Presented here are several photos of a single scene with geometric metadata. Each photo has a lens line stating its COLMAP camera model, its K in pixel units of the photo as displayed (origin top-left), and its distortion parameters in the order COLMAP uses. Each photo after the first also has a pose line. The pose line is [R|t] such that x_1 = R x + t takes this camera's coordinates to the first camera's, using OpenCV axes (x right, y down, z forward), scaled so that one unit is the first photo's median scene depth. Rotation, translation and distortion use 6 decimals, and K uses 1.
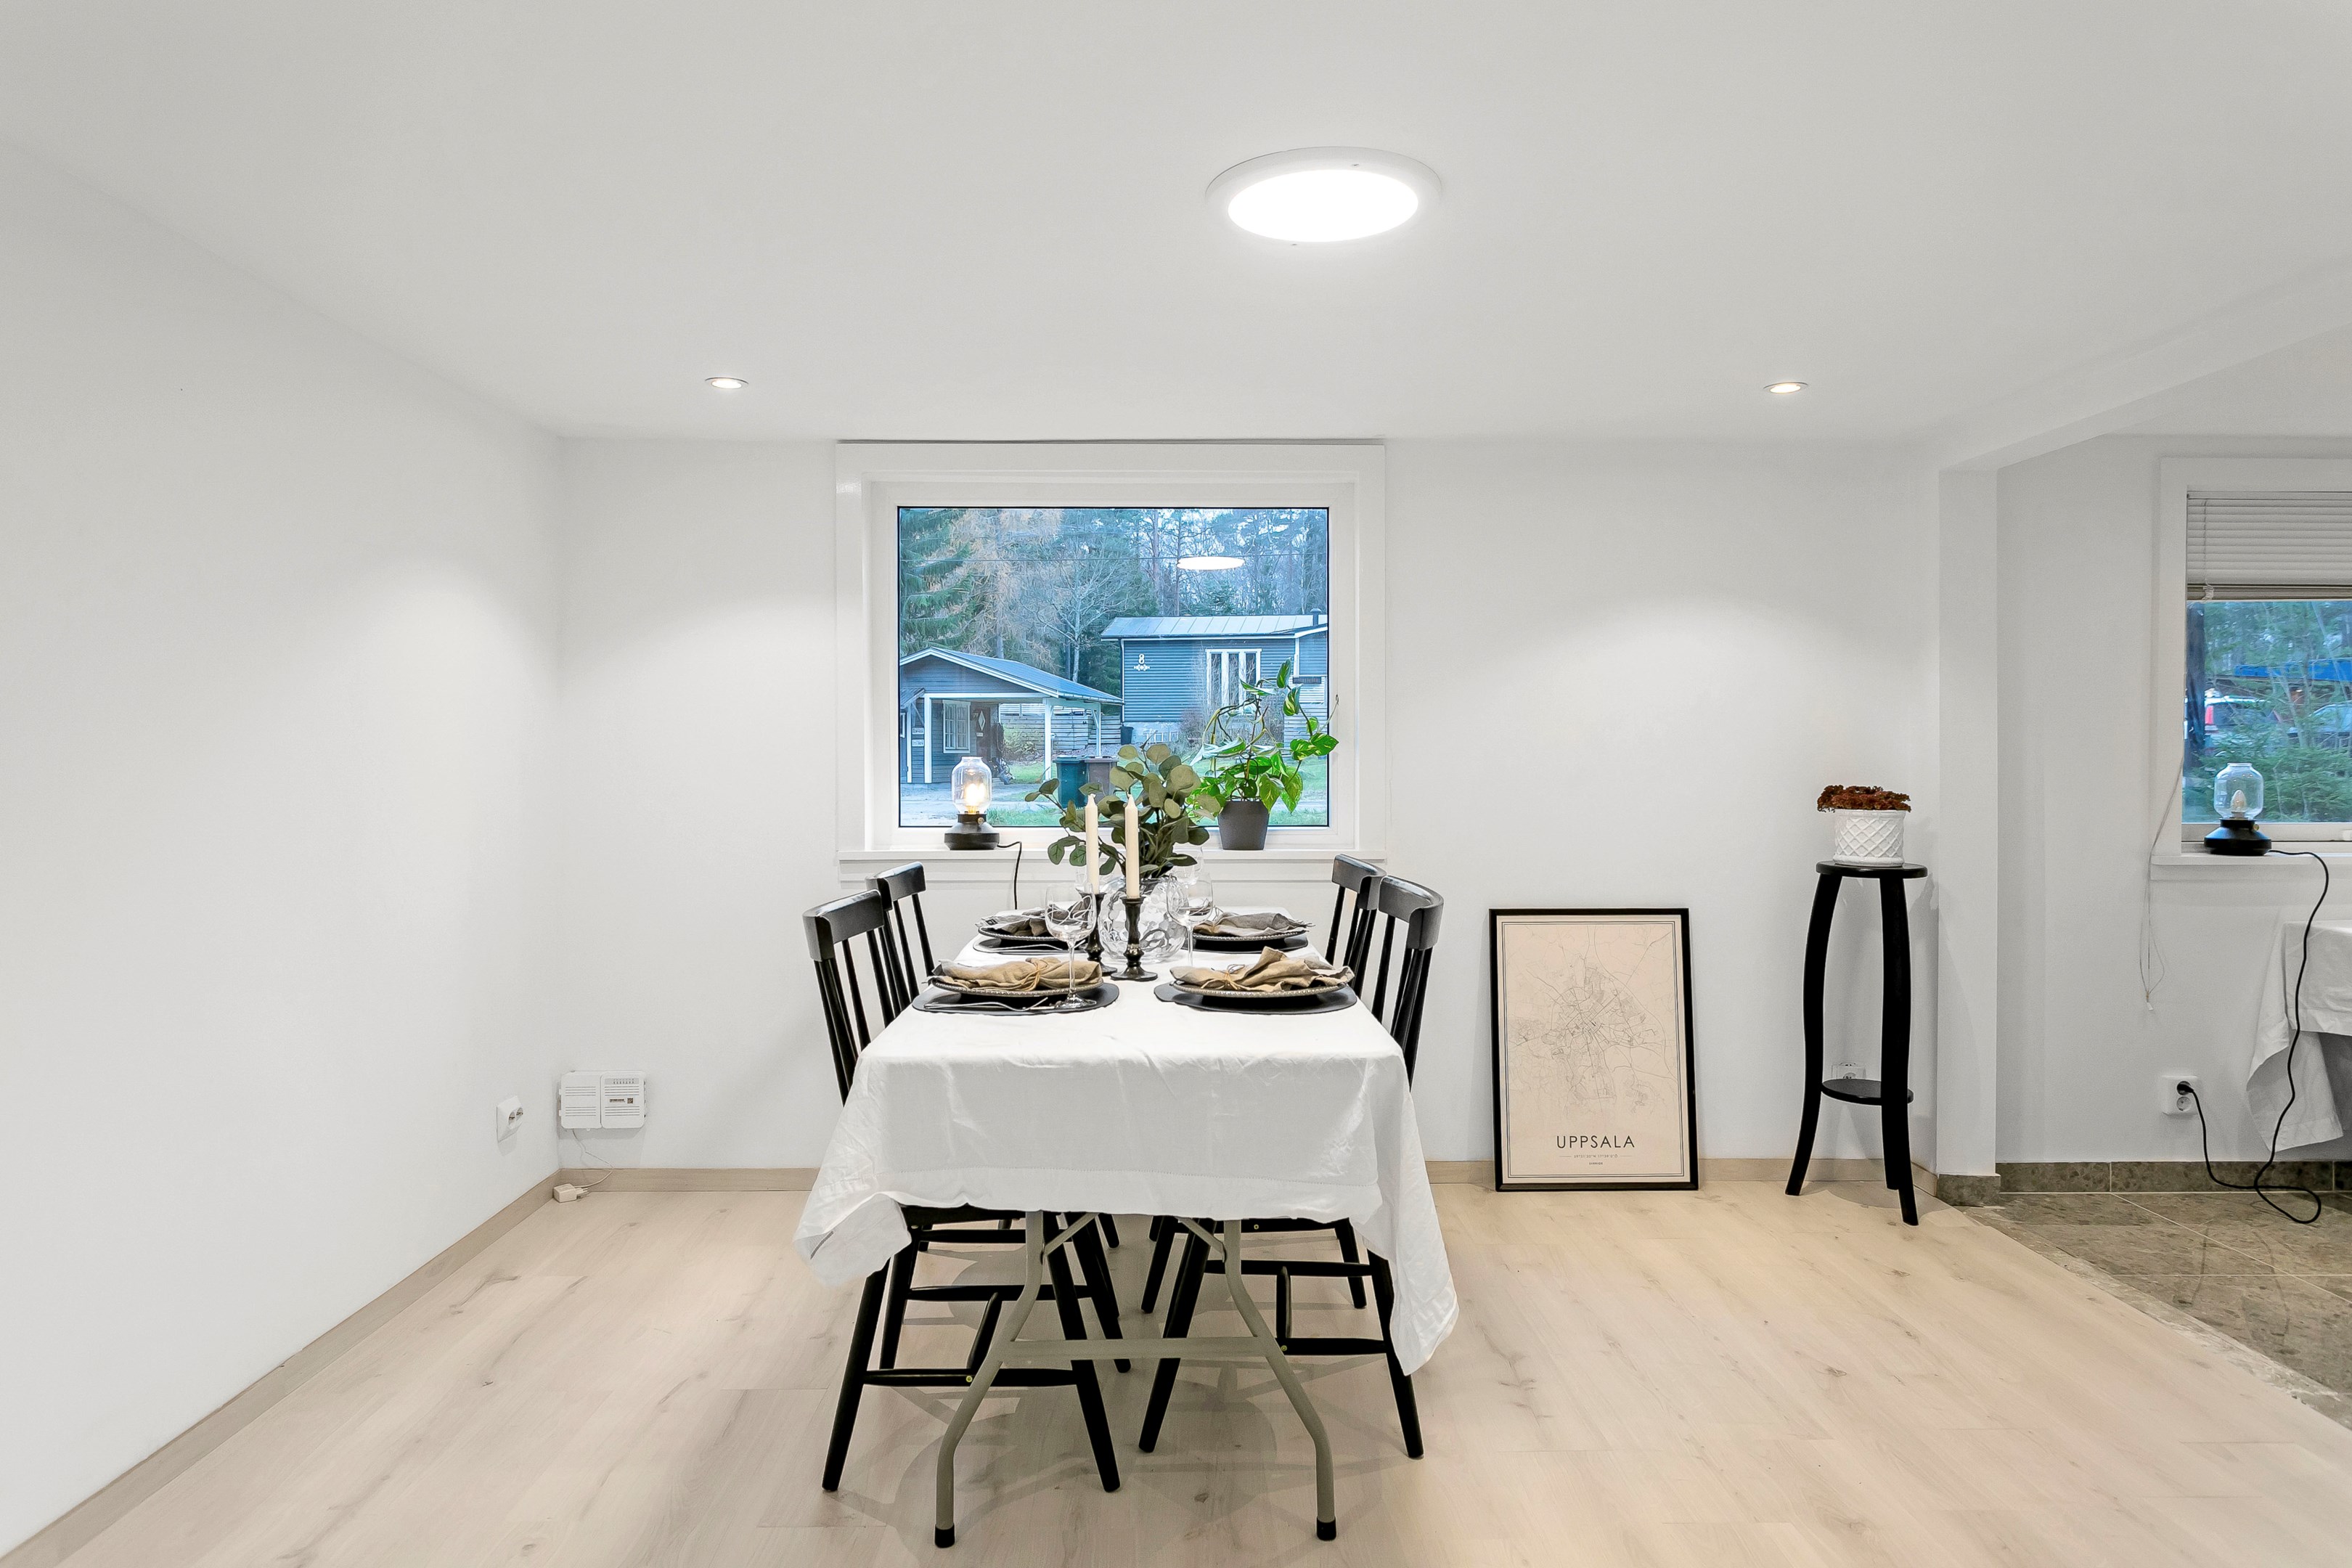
lens RADIAL K [[1439.6, 0, 1176.0], [0, 1439.6, 784.0], [0, 0, 1]] dist [-0.003405, -0.000104]
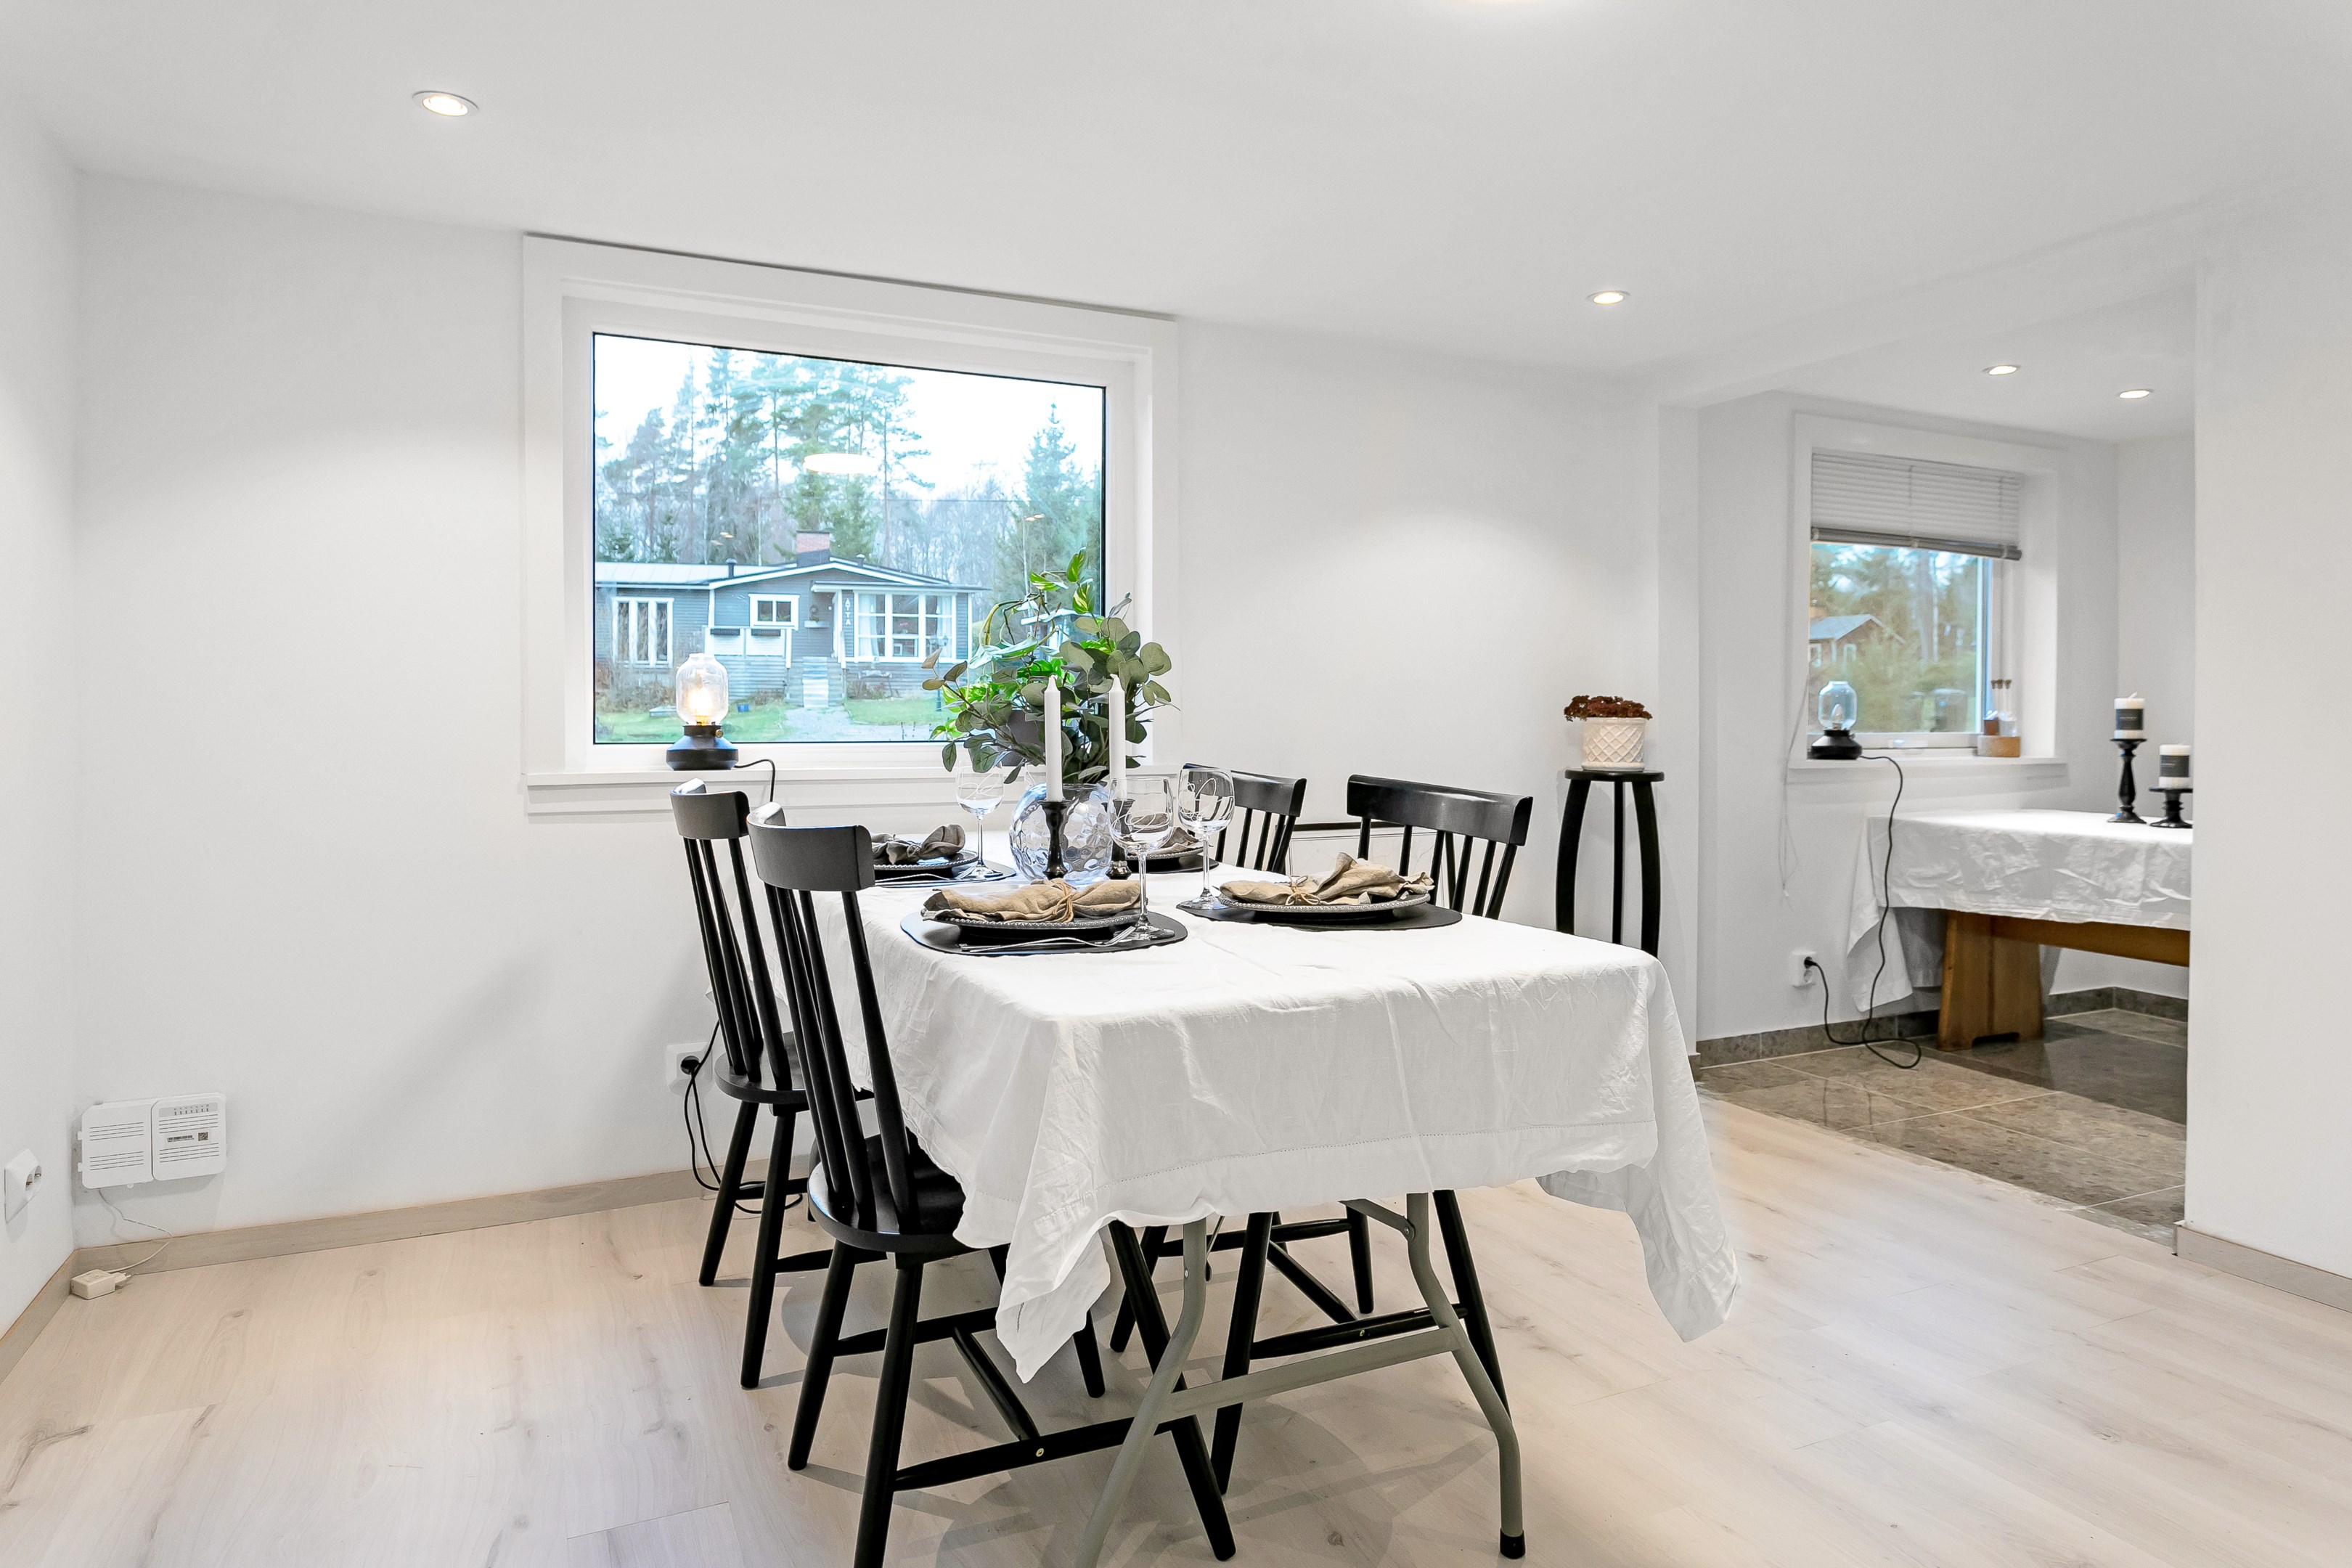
lens RADIAL K [[1391.4, 0, 1178.5], [0, 1391.4, 734.9], [0, 0, 1]] dist [-0.010579, 0.002101]
pose [[0.913229, -0.004168, 0.407426, -0.220218], [0.005565, 0.999982, -0.002244, 0.029933], [-0.407410, 0.004317, 0.913235, 0.194841]]
